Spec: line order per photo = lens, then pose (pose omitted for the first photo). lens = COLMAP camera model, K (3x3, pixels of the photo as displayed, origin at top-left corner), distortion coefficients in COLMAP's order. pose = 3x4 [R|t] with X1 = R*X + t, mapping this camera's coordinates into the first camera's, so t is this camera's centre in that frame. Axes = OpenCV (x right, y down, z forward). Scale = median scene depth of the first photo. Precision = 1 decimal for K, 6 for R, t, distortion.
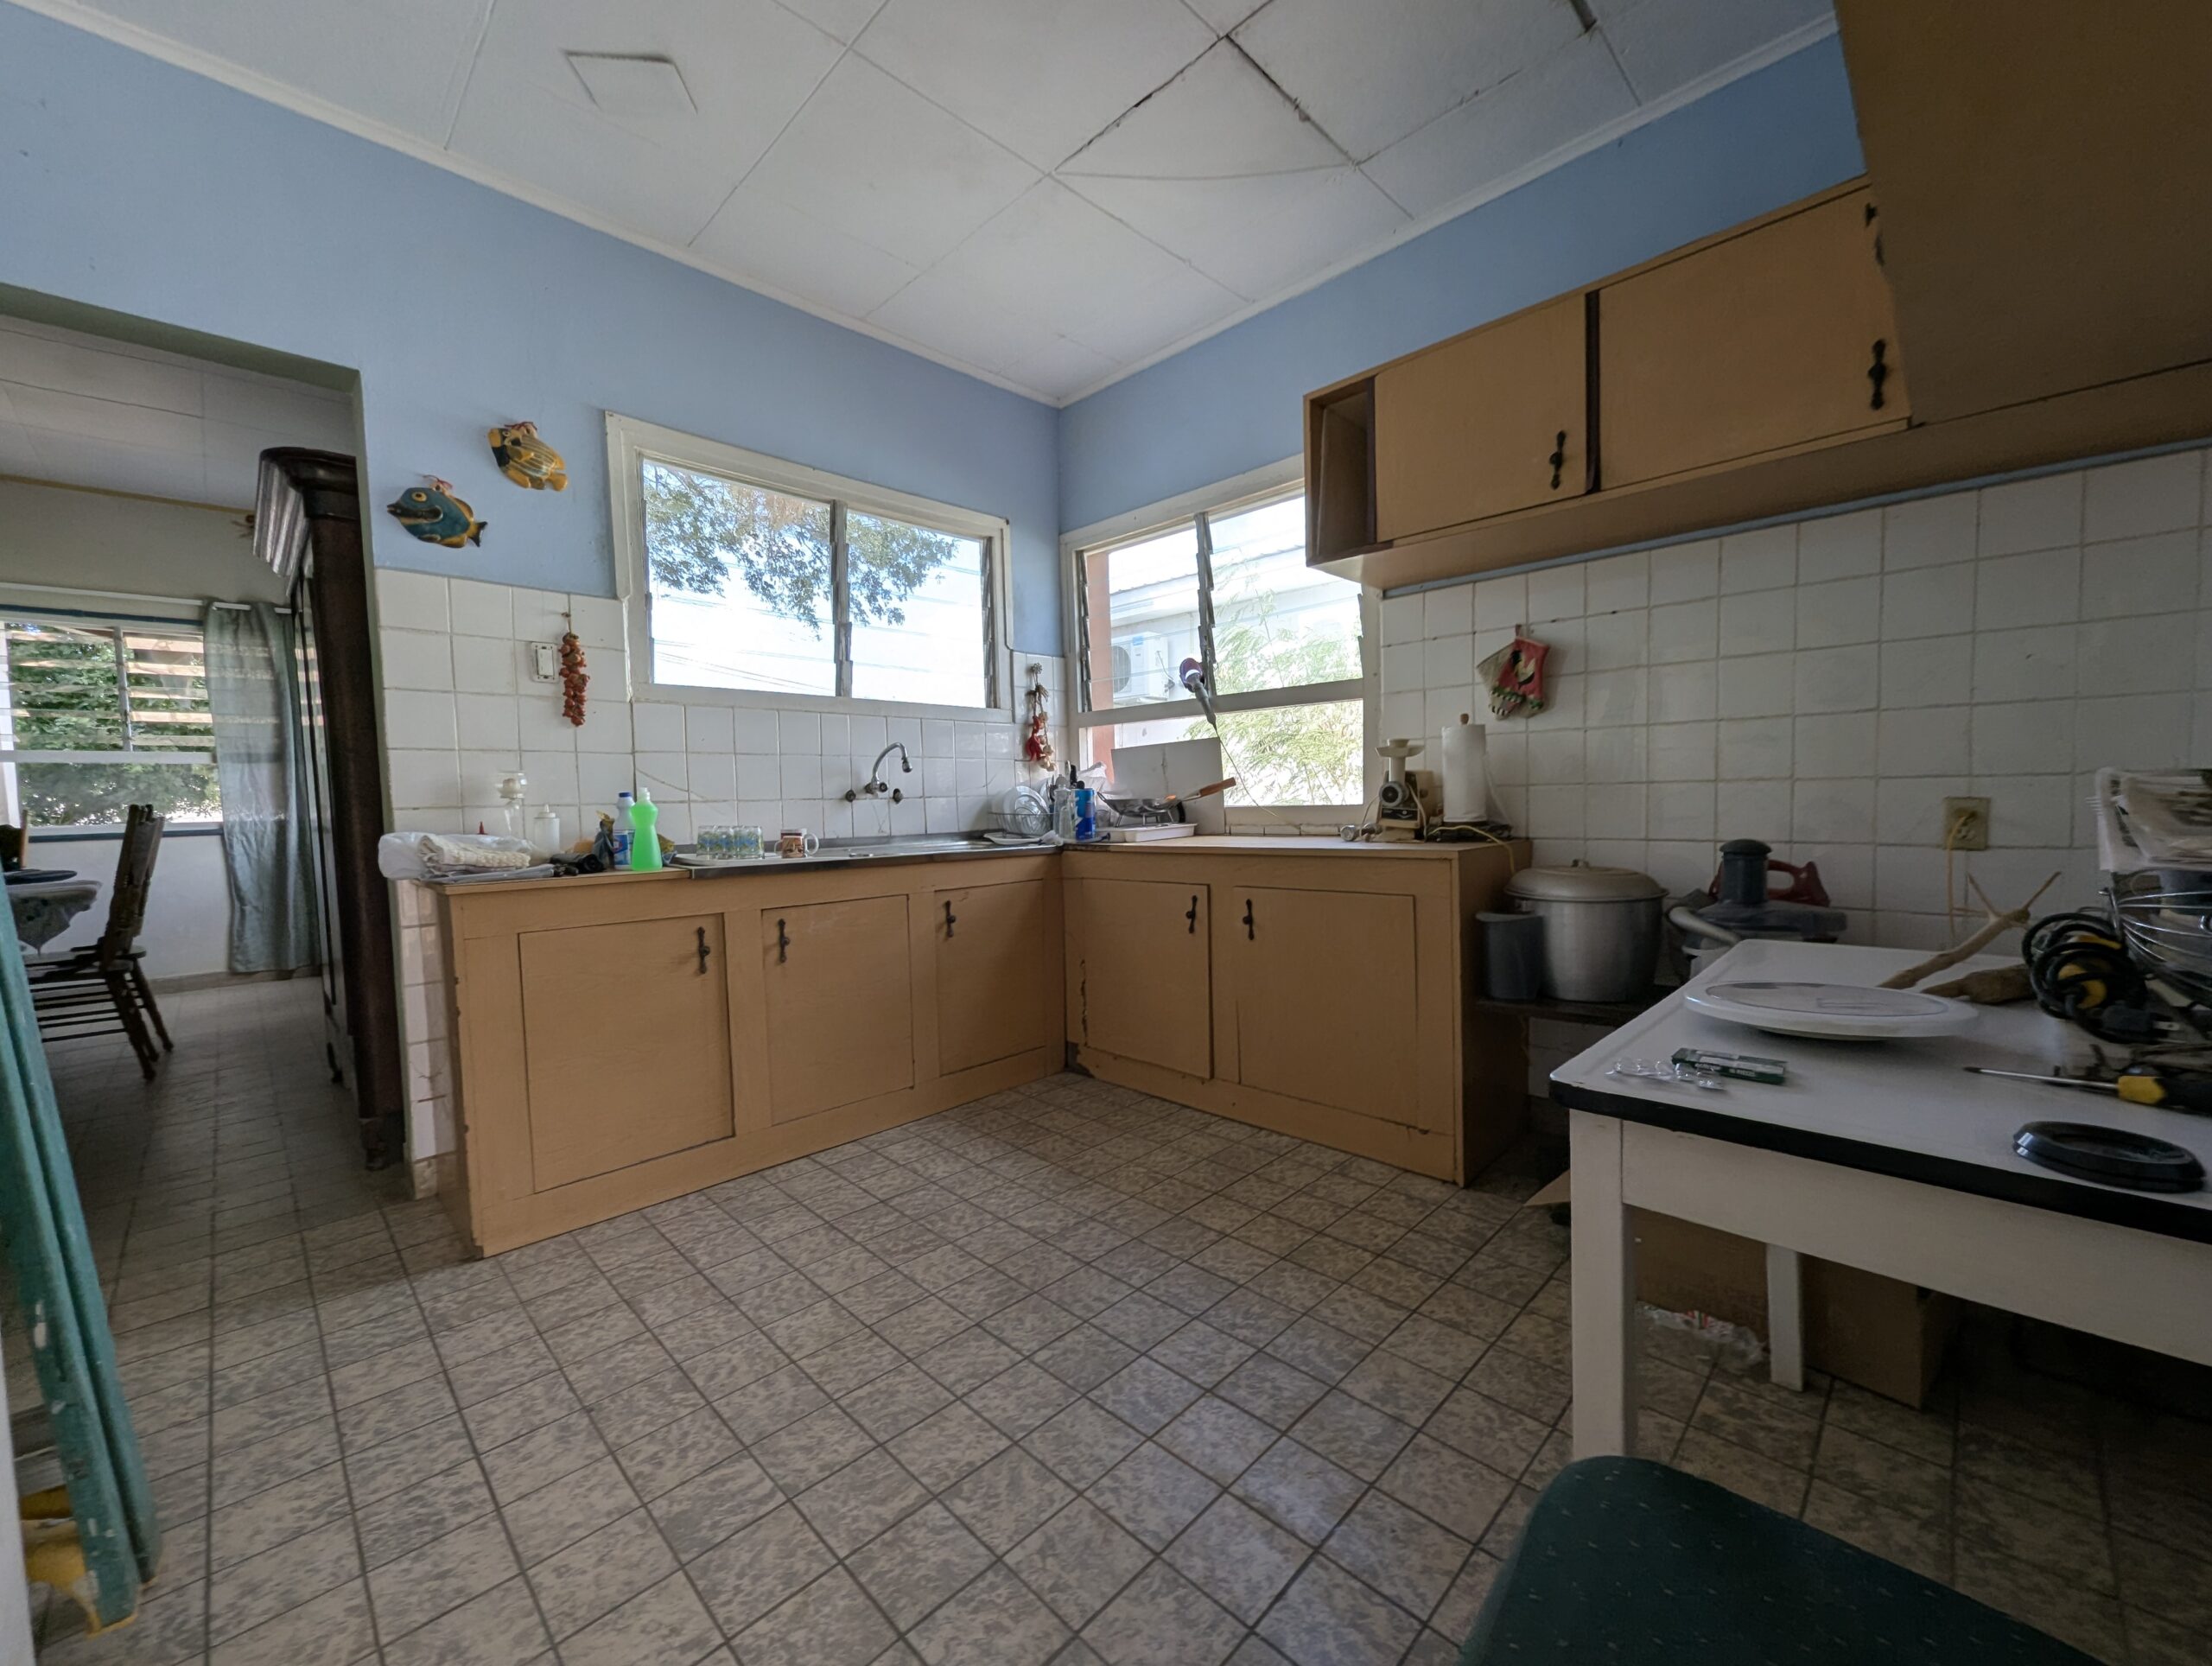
lens RADIAL K [[871.7, 0, 1117.5], [0, 871.7, 847.5], [0, 0, 1]] dist [0.002335, -0.006138]
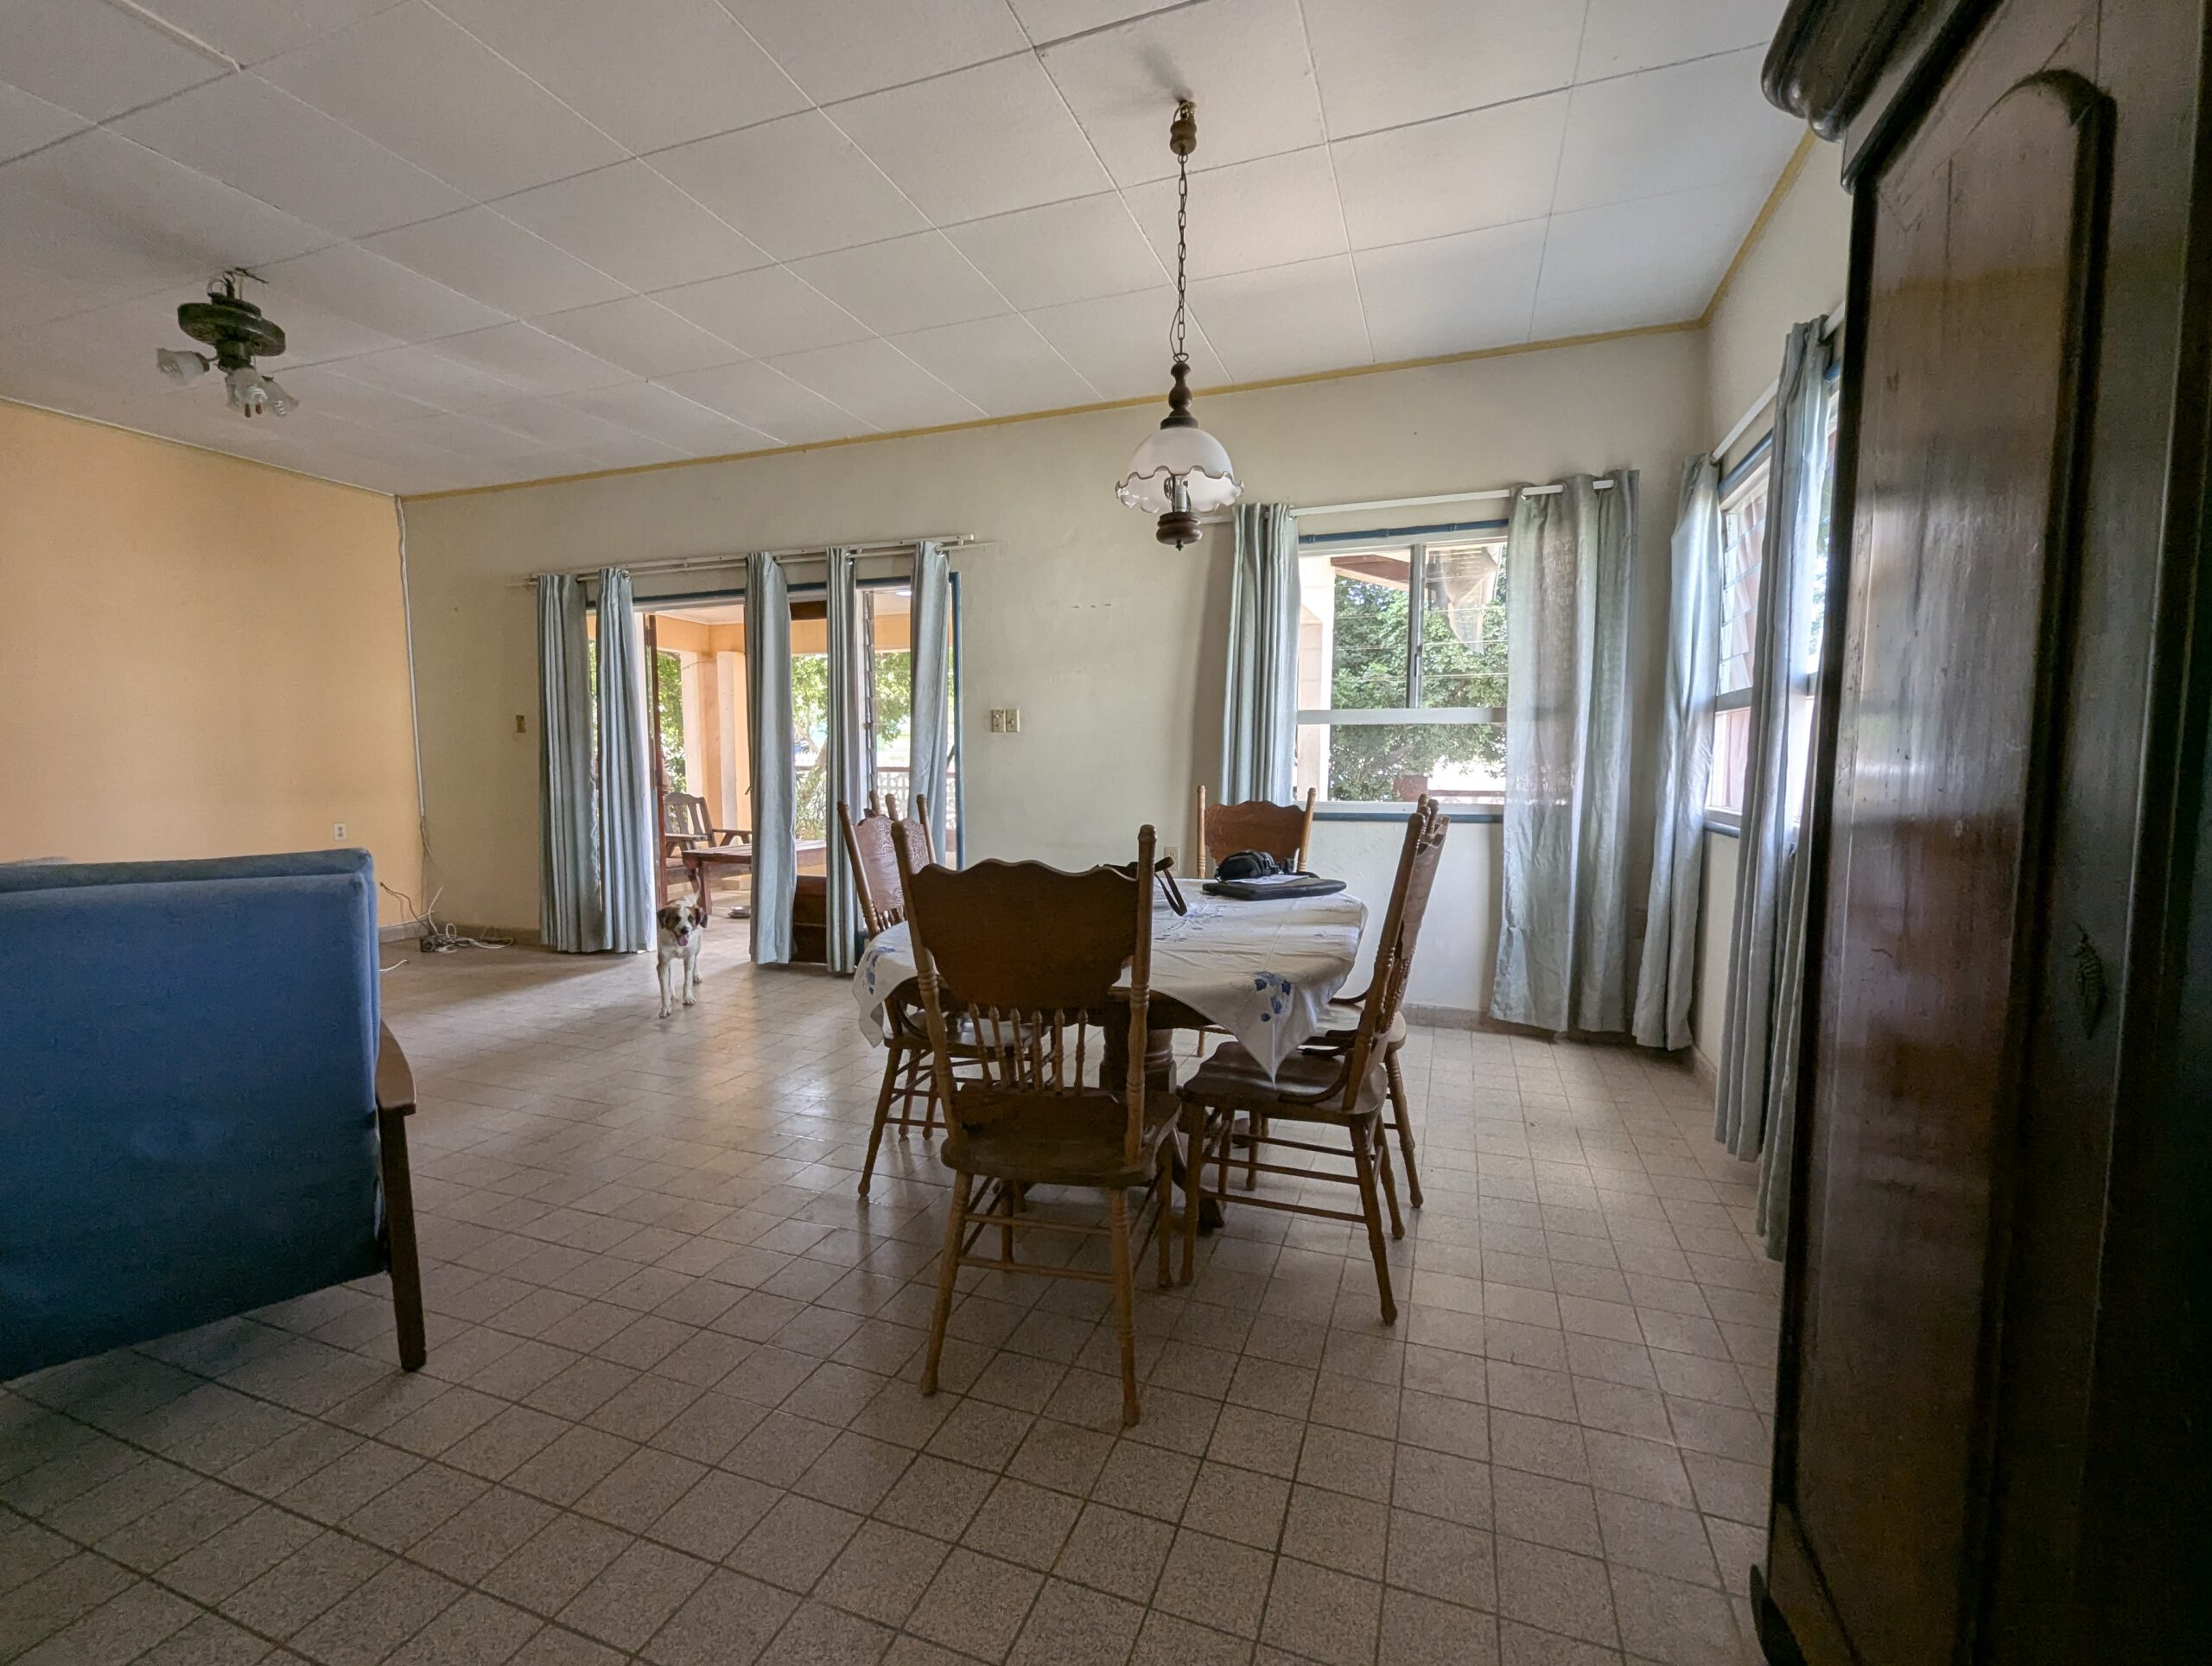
lens RADIAL K [[871.7, 0, 1117.5], [0, 871.7, 847.5], [0, 0, 1]] dist [0.002335, -0.006138]
pose [[0.393449, 0.113873, -0.912267, -0.493790], [-0.072050, 0.993067, 0.092884, -0.035358], [0.916519, 0.029184, 0.398926, 0.425665]]
